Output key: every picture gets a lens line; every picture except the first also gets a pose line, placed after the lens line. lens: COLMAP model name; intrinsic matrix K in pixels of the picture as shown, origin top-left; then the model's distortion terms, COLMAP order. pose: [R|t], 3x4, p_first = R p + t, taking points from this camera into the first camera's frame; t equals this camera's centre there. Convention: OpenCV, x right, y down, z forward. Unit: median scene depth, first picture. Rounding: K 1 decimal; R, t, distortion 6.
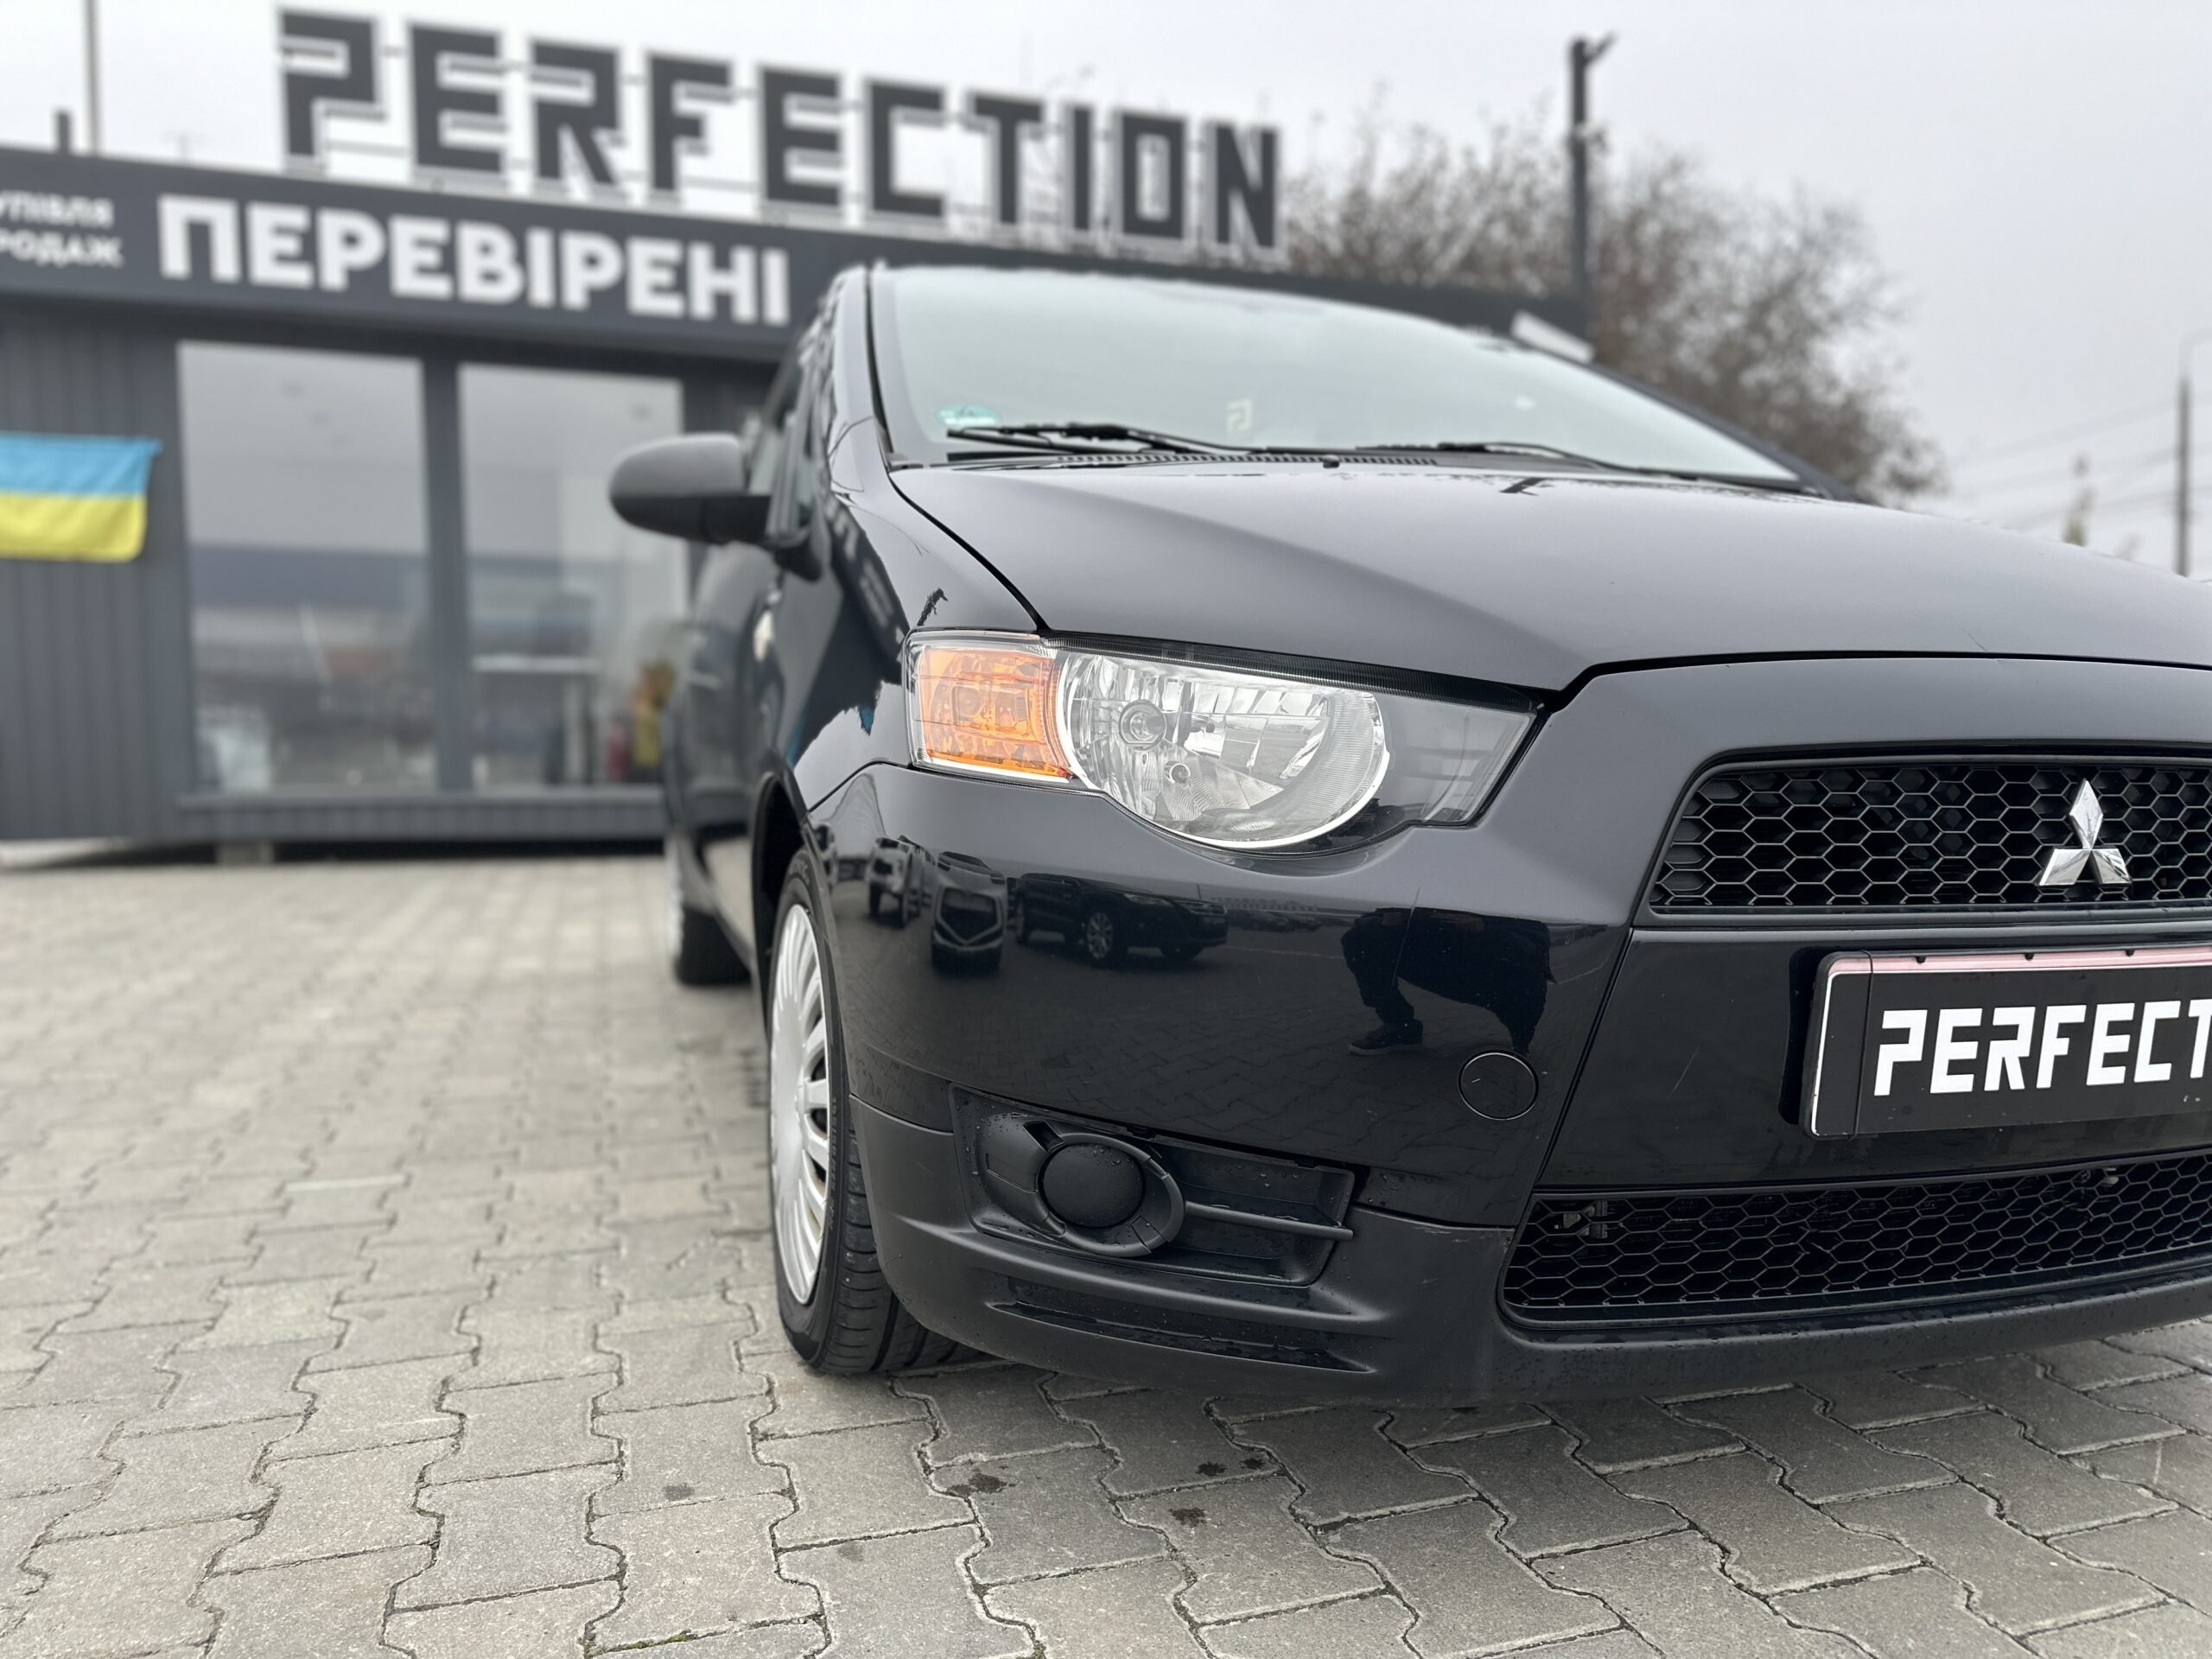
lens RADIAL K [[1575.2, 0, 1108.8], [0, 1575.2, 829.1], [0, 0, 1]] dist [0.006603, -0.007322]
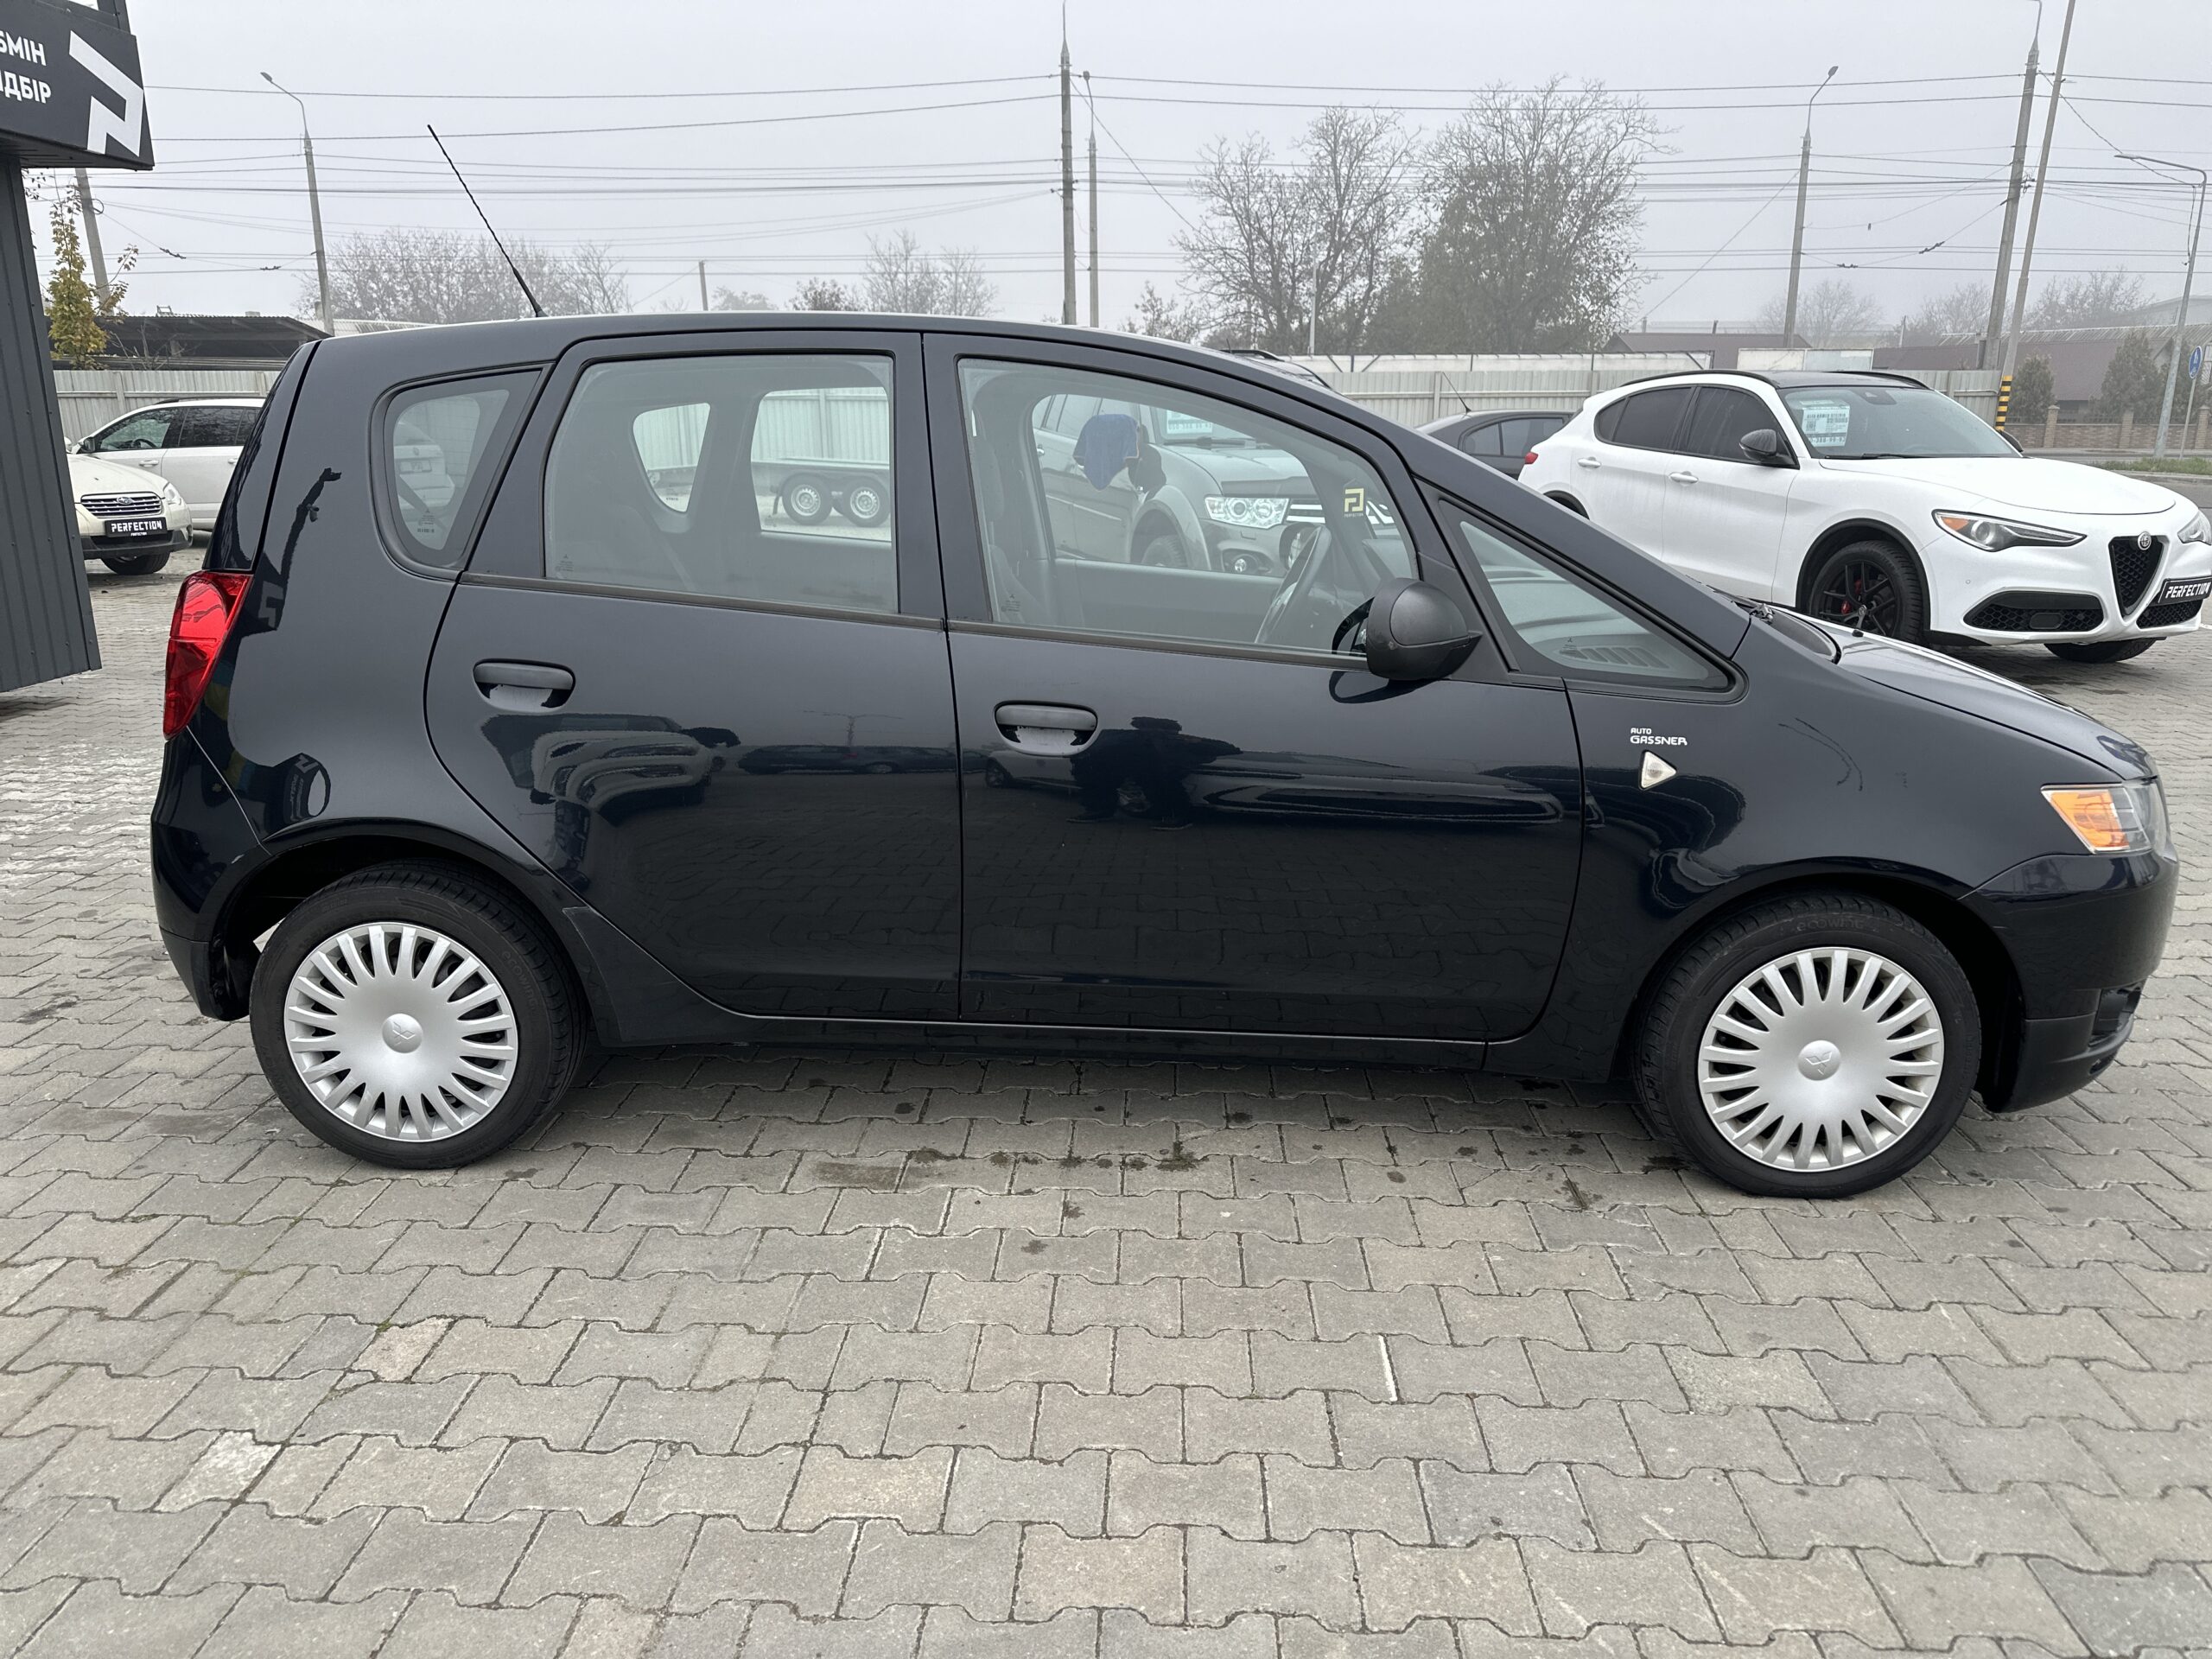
lens RADIAL K [[1548.4, 0, 1106.0], [0, 1548.4, 829.5], [0, 0, 1]] dist [0.005375, 0.000513]
pose [[0.352058, -0.246471, 0.902944, -1.384411], [0.057738, 0.968587, 0.241877, -0.367994], [-0.934196, -0.033020, 0.355230, 0.840539]]
